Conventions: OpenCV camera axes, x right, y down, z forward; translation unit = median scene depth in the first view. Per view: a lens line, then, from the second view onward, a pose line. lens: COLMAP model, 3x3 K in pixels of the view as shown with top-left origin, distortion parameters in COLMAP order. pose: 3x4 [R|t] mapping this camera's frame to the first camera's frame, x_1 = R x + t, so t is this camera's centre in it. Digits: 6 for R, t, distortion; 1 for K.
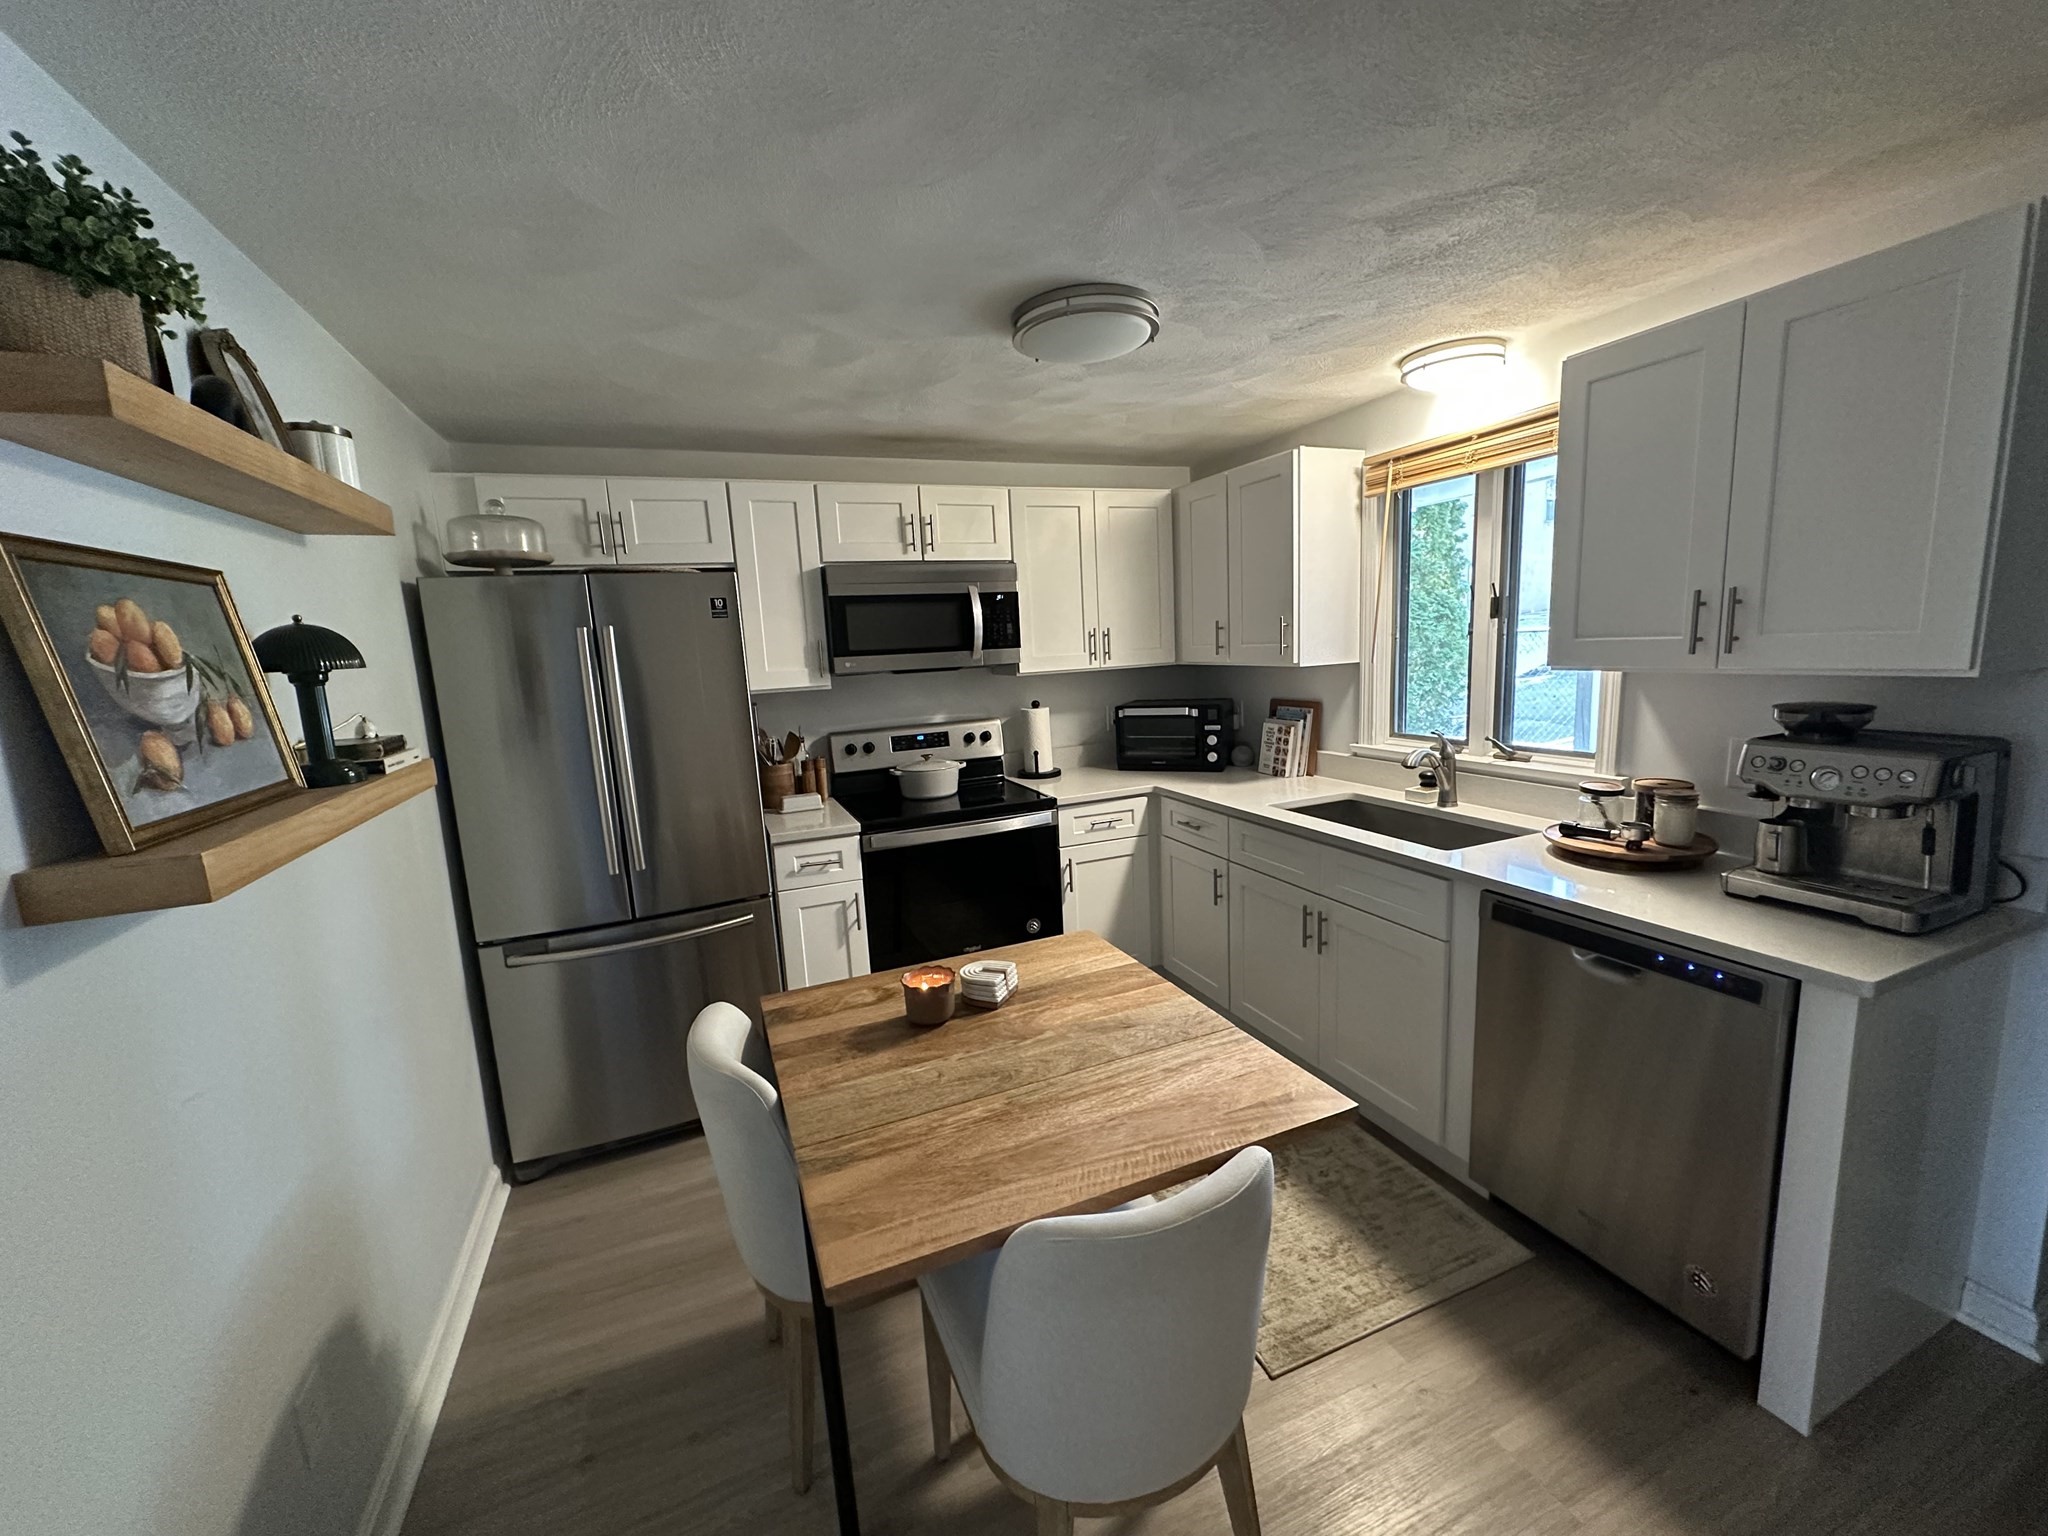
lens RADIAL K [[816.5, 0, 1022.4], [0, 816.5, 773.4], [0, 0, 1]] dist [-0.001533, -0.001037]
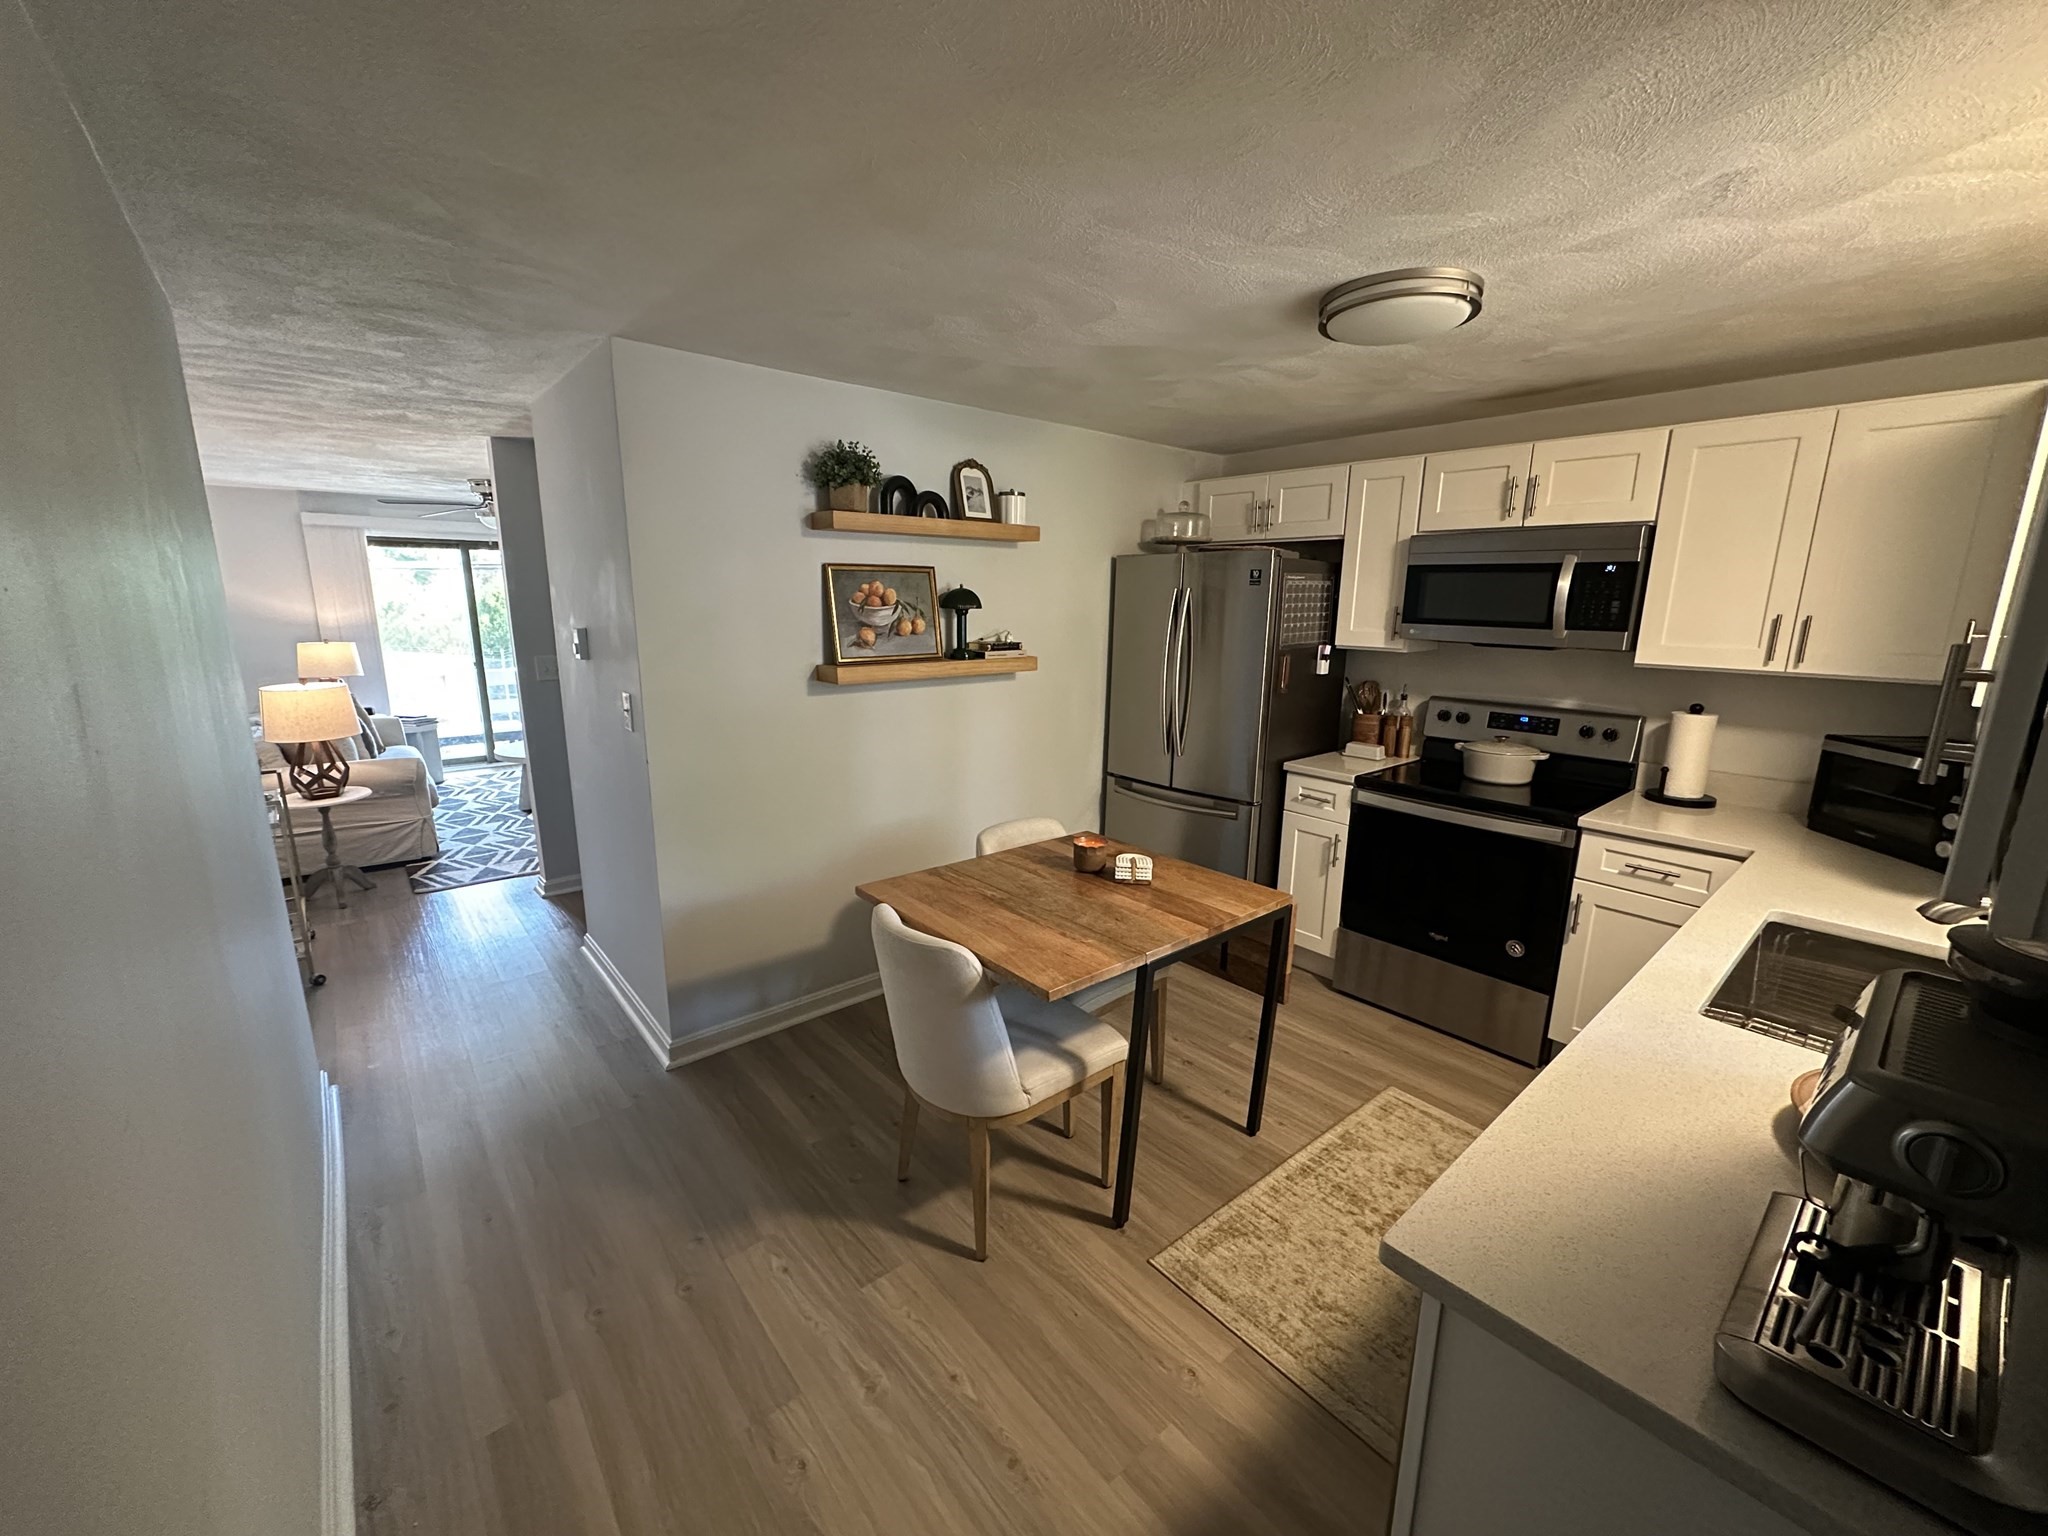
lens RADIAL K [[816.5, 0, 1018.8], [0, 816.5, 769.6], [0, 0, 1]] dist [-0.001533, -0.001037]
pose [[0.300625, 0.253572, -0.919416, 0.673048], [-0.178921, 0.961888, 0.206783, -0.092726], [0.936809, 0.102339, 0.334537, 0.204114]]
